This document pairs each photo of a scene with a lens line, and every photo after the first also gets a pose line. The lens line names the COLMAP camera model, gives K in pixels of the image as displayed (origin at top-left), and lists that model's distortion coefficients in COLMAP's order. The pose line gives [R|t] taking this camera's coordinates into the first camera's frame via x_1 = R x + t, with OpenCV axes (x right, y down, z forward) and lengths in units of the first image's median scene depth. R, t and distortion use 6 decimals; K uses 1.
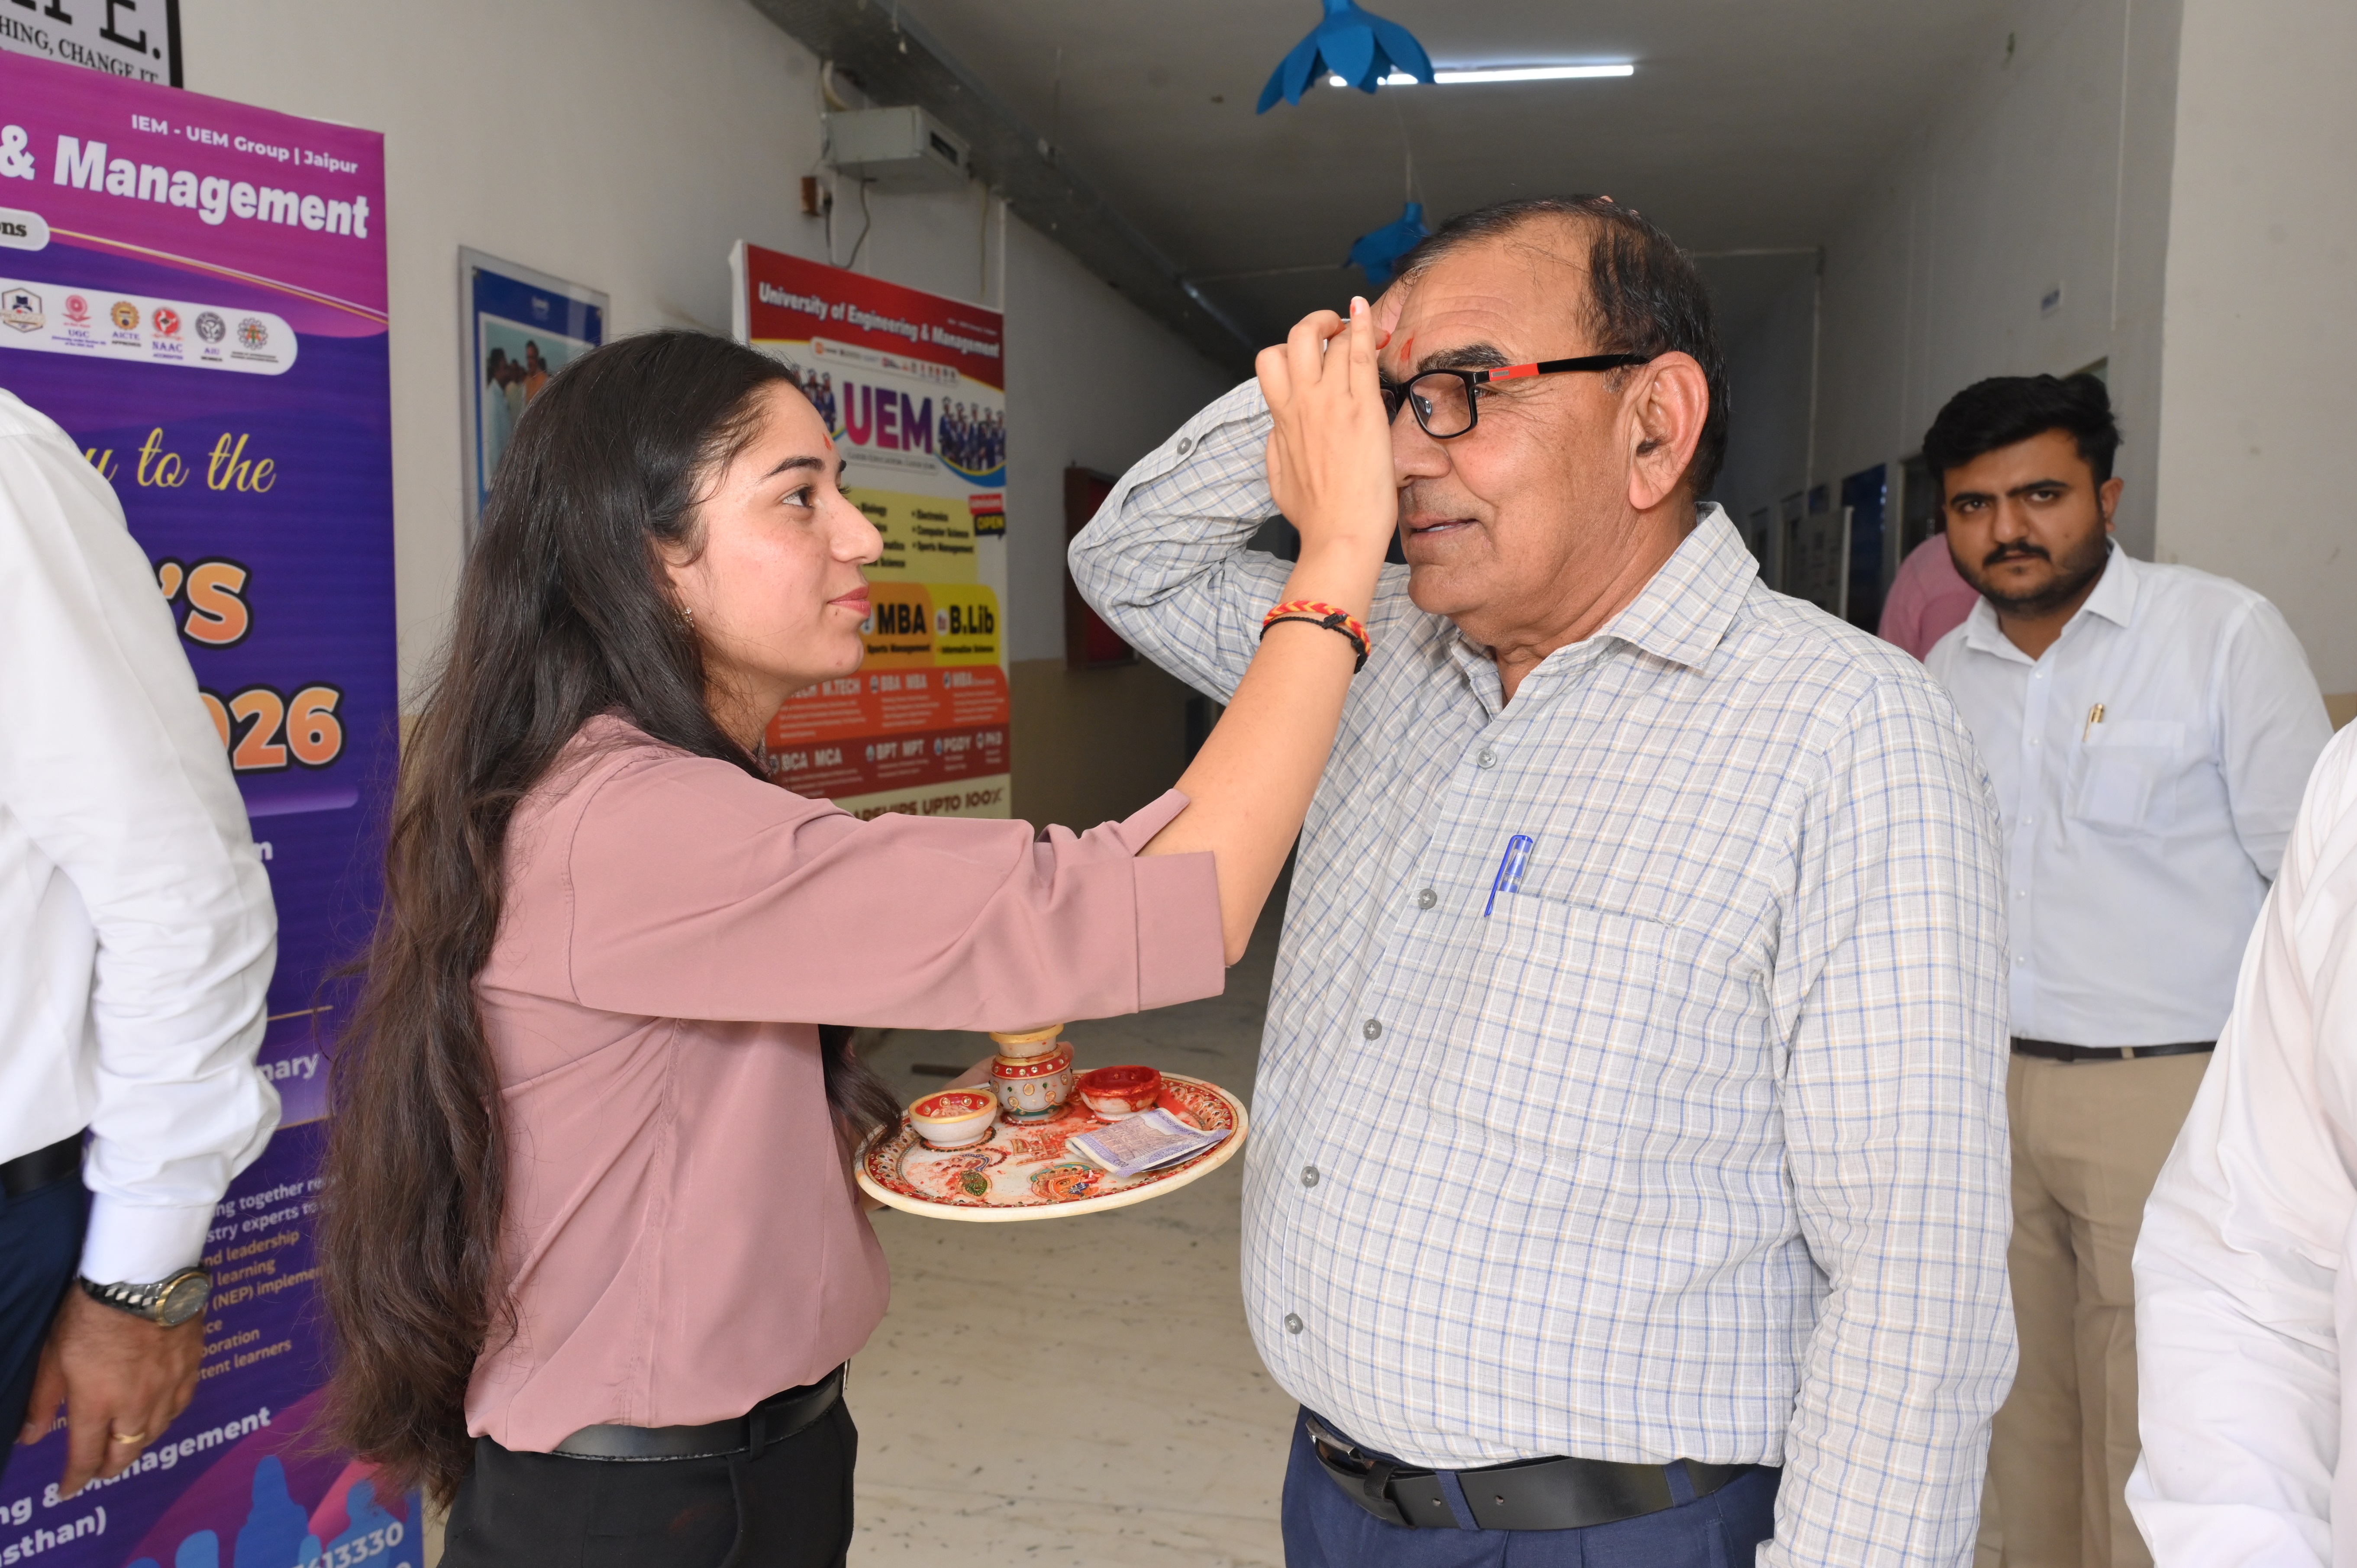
lens RADIAL K [[2026.8, 0, 1188.1], [0, 2026.8, 778.1], [0, 0, 1]] dist [0.008327, -0.000254]
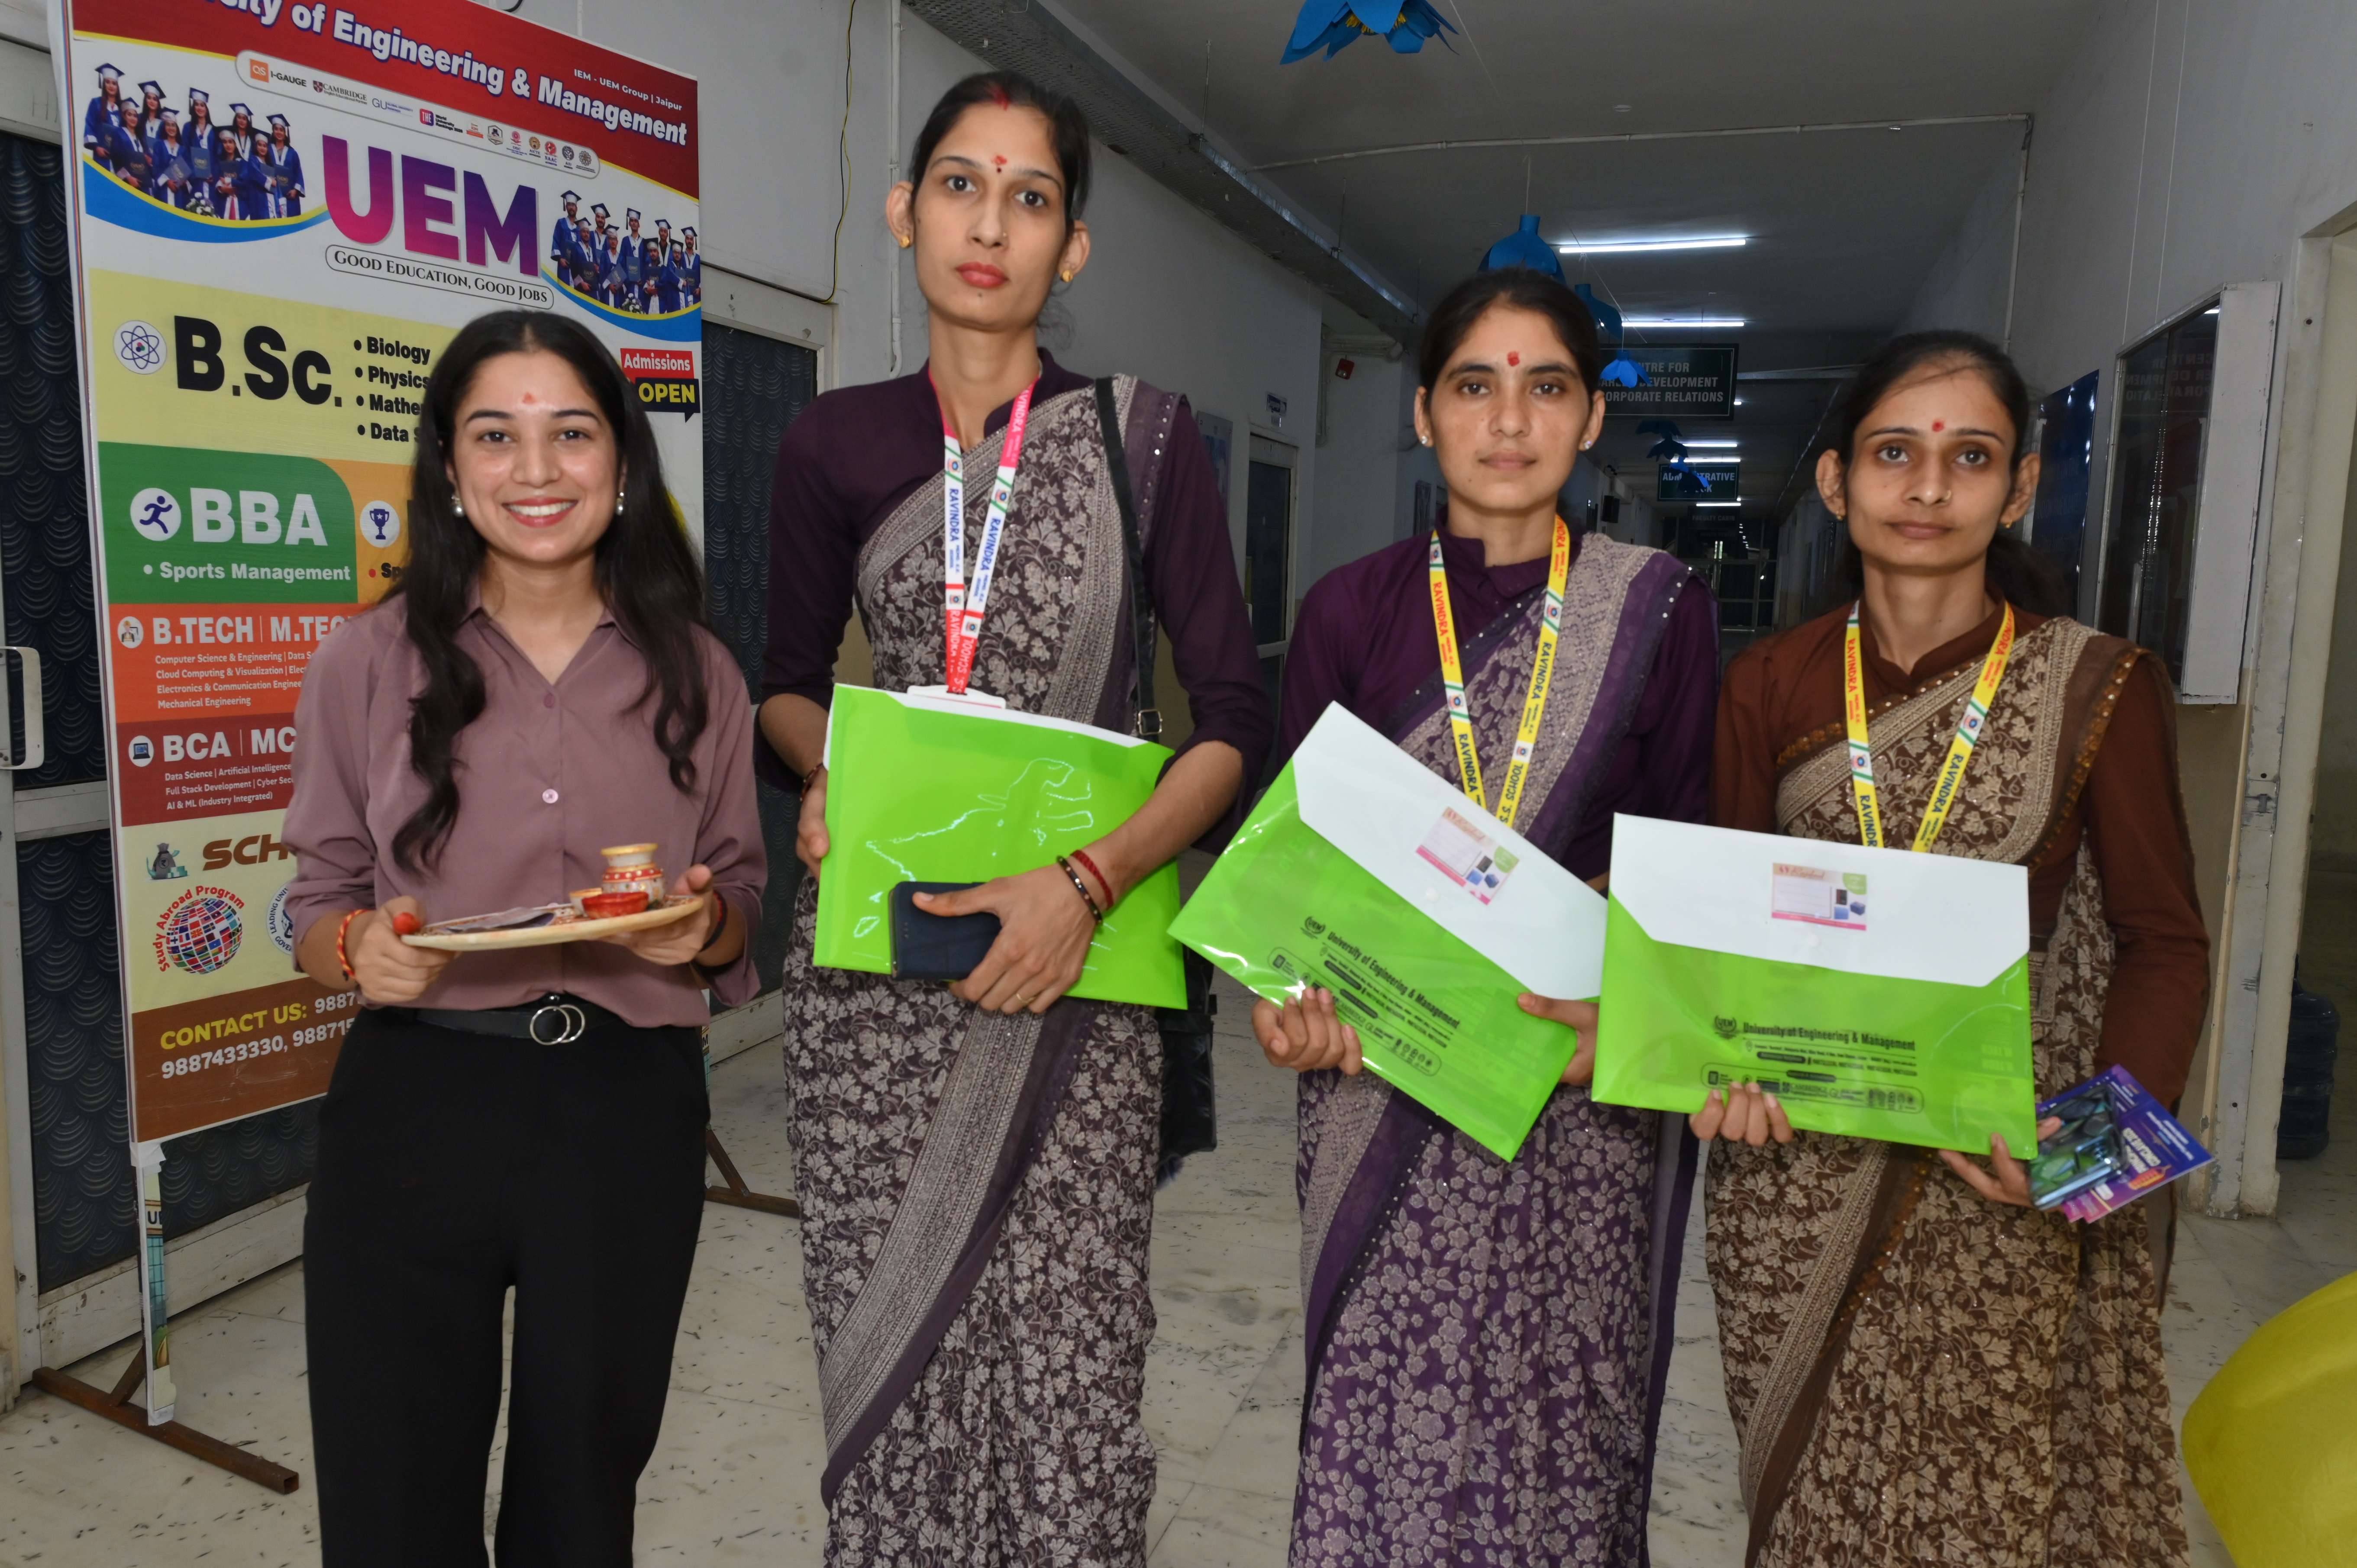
lens RADIAL K [[1805.1, 0, 1193.4], [0, 1805.1, 791.7], [0, 0, 1]] dist [0.059212, -0.052156]
pose [[0.996965, 0.036835, -0.068579, 0.295520], [-0.033915, 0.998488, 0.043269, -0.058981], [0.070069, -0.040811, 0.996707, 0.946477]]
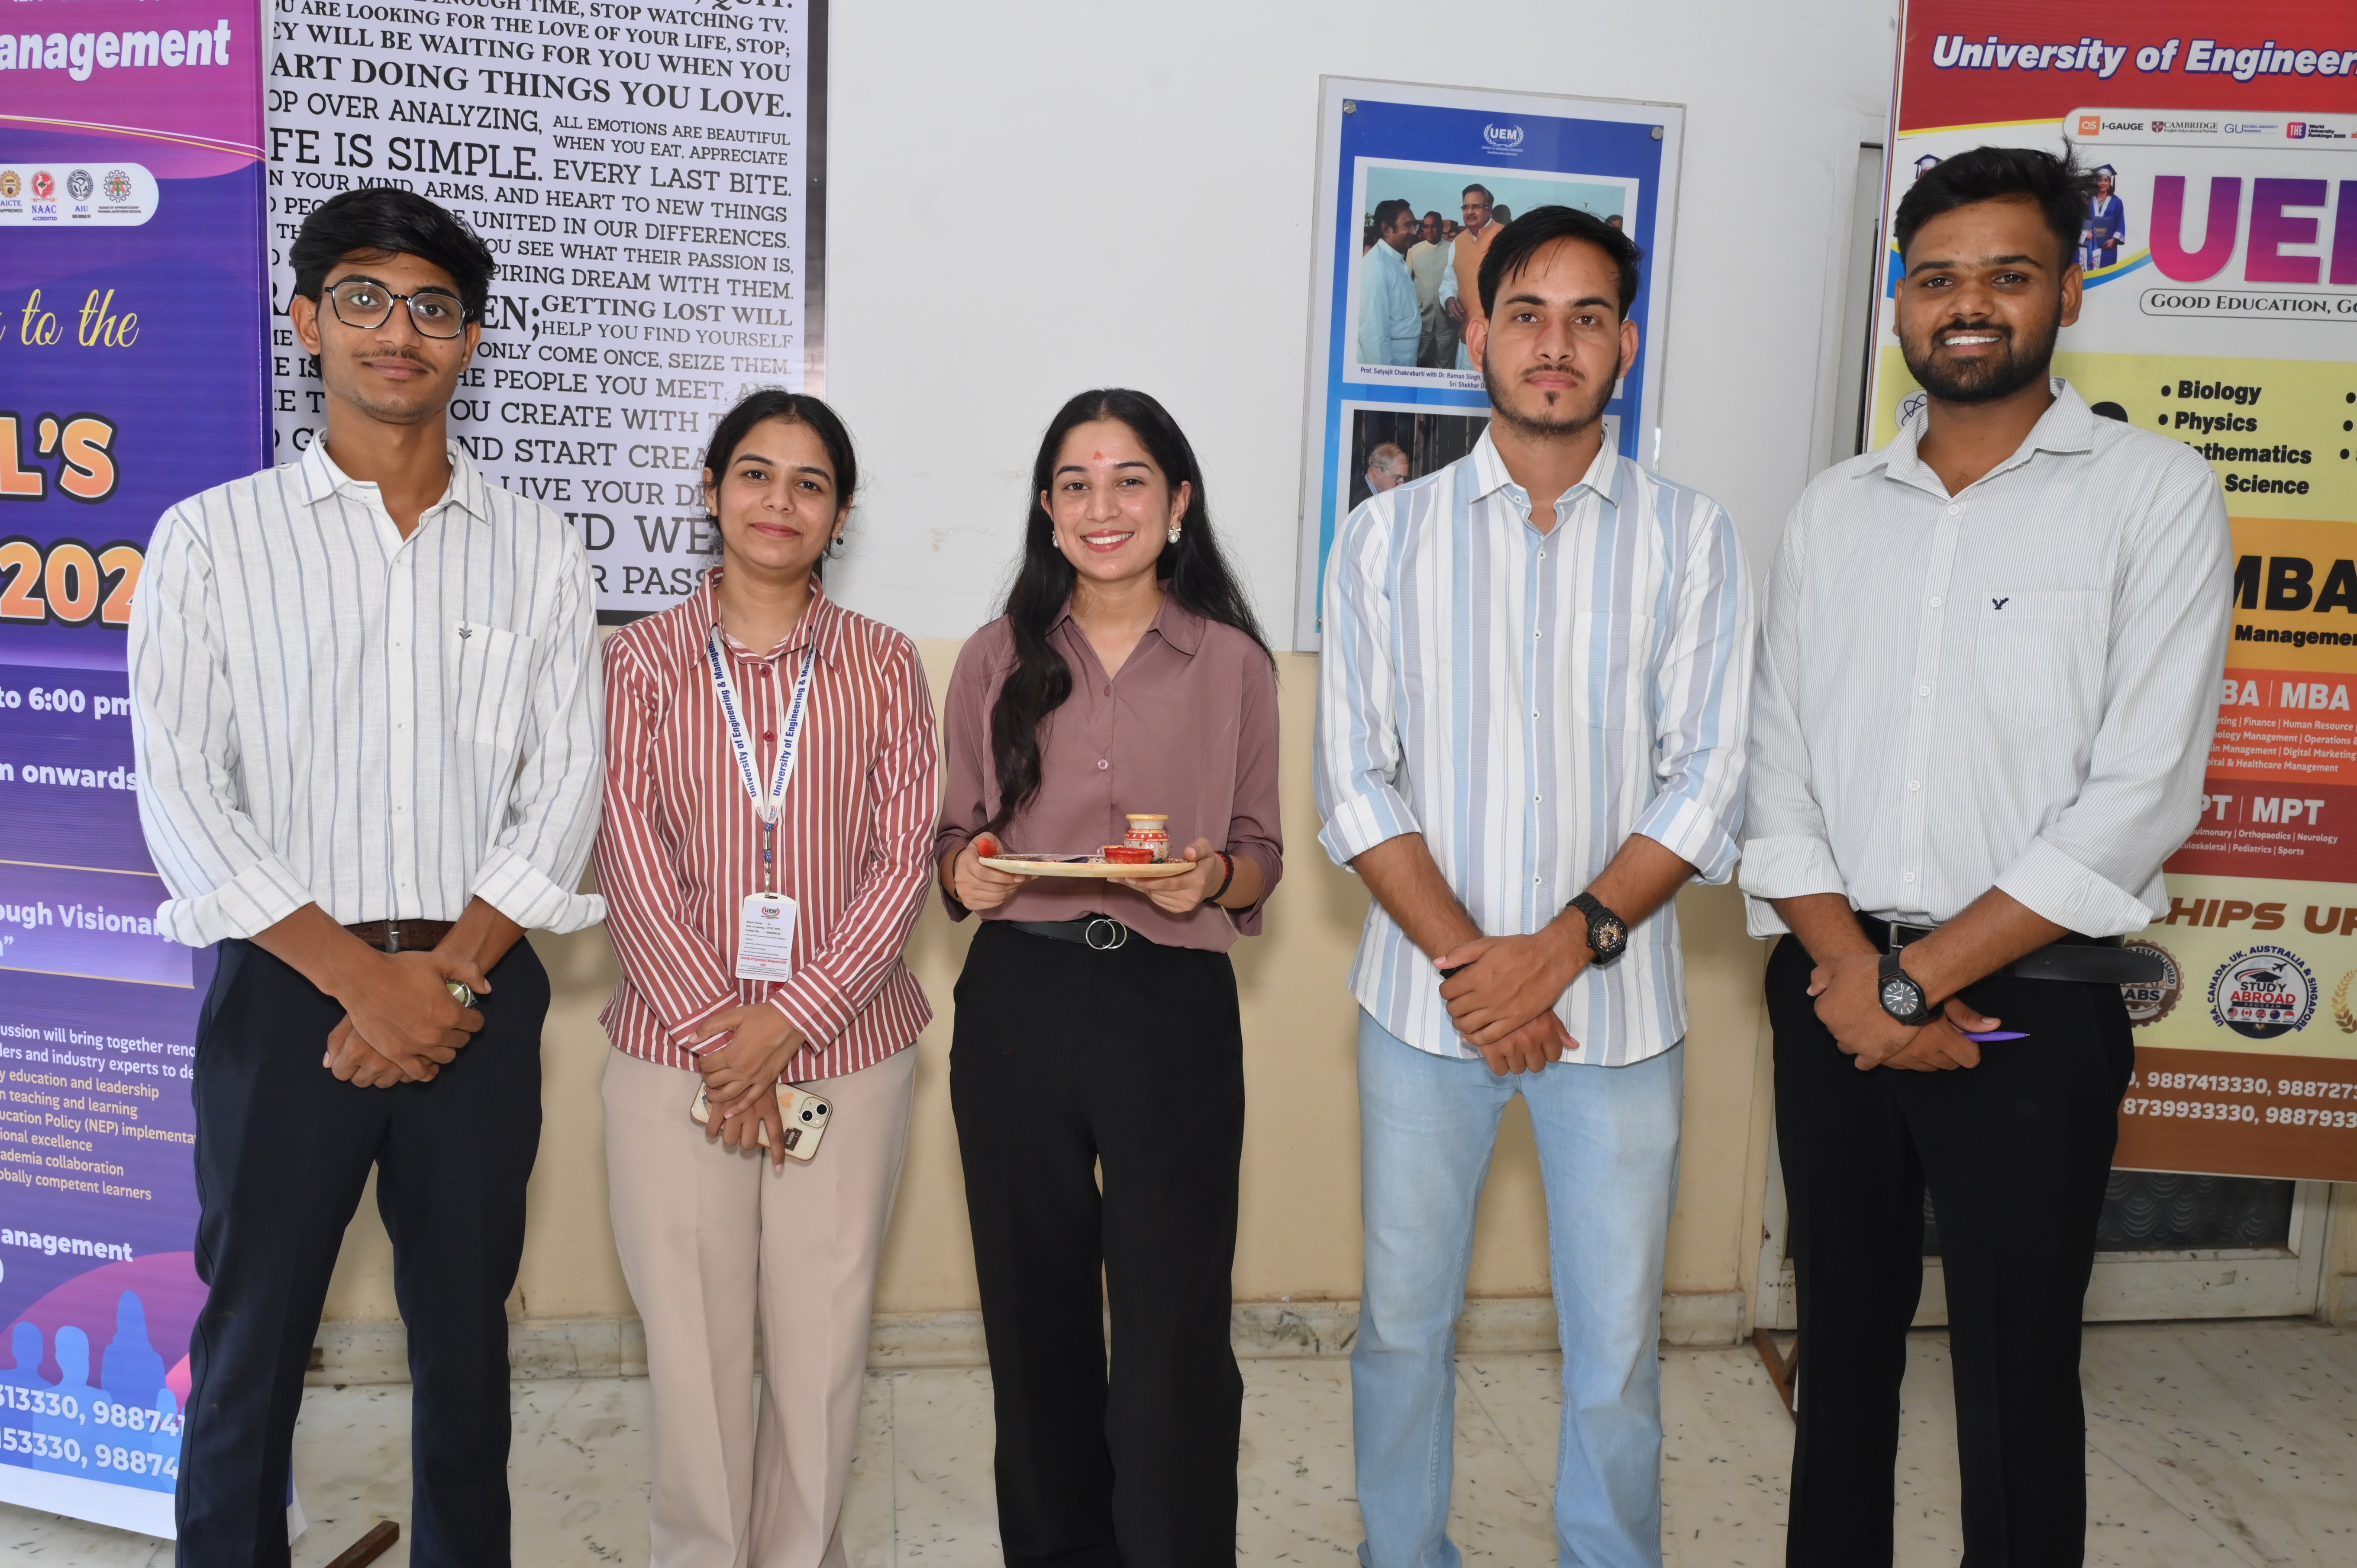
lens RADIAL K [[1973.1, 0, 1360.0], [0, 1973.1, 810.4], [0, 0, 1]] dist [0.010454, -0.003317]
pose [[0.317044, 0.128678, -0.939641, 0.678023], [-0.120381, 0.988200, 0.094711, -0.080952], [0.940740, 0.083087, 0.328794, 1.267269]]
